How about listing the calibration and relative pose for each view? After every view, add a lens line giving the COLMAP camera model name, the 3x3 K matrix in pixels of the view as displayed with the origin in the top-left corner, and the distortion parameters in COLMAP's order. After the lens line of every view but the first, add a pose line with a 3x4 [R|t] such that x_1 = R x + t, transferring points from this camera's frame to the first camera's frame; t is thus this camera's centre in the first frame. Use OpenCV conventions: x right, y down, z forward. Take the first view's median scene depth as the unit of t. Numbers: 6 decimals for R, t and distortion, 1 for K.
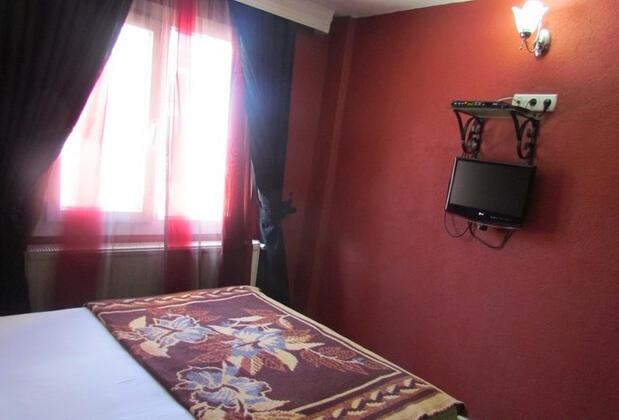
lens RADIAL K [[486.6, 0, 306.7], [0, 486.6, 234.4], [0, 0, 1]] dist [-0.004291, -0.000585]
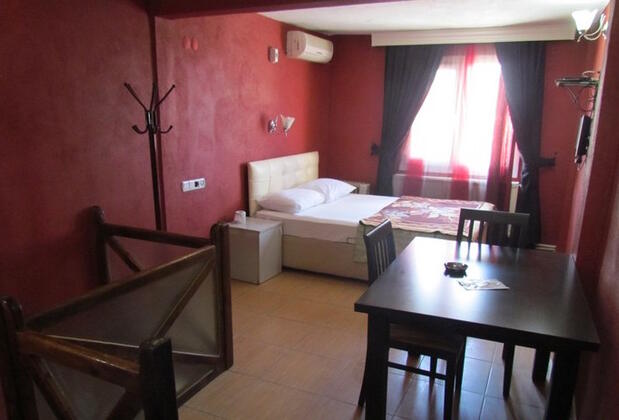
lens RADIAL K [[472.5, 0, 317.3], [0, 472.5, 252.7], [0, 0, 1]] dist [-0.012801, -0.001203]
pose [[0.418759, 0.142703, -0.896815, 1.367228], [-0.121398, 0.987508, 0.100449, 0.215405], [0.899947, 0.066808, 0.430851, -0.325457]]
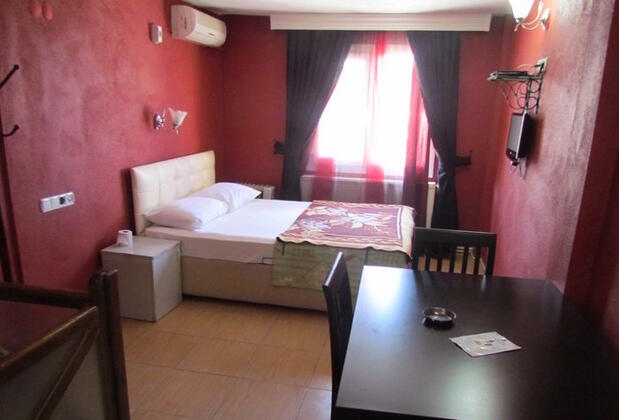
lens RADIAL K [[472.5, 0, 308.3], [0, 472.5, 250.4], [0, 0, 1]] dist [-0.011169, 0.000187]
pose [[0.613932, 0.126455, -0.779164, 1.074148], [-0.089491, 0.991871, 0.090463, 0.159945], [0.784270, 0.014190, 0.620257, -0.272461]]
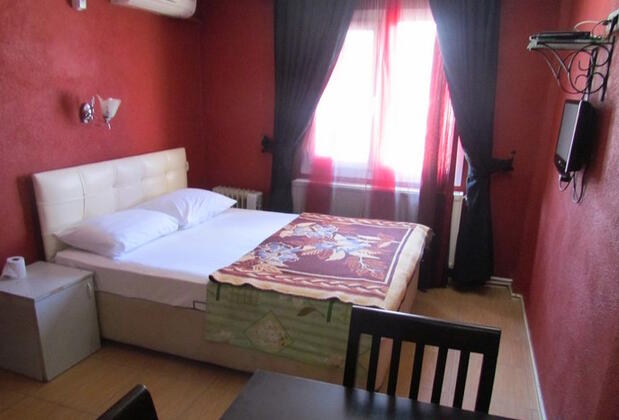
lens RADIAL K [[472.5, 0, 308.3], [0, 472.5, 250.4], [0, 0, 1]] dist [-0.011169, 0.000187]
pose [[0.508285, 0.164036, -0.845422, 0.874649], [-0.110246, 0.986009, 0.125032, 0.059119], [0.854103, 0.029652, 0.519258, 0.162069]]
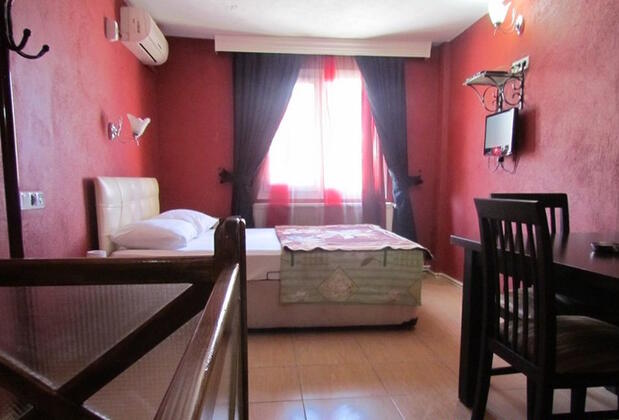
lens RADIAL K [[472.5, 0, 308.3], [0, 472.5, 250.4], [0, 0, 1]] dist [-0.011169, 0.000187]
pose [[0.812988, -0.045535, -0.580497, 0.696857], [0.001811, 0.997130, -0.075681, 0.352504], [0.582278, 0.060476, 0.810738, -0.427179]]
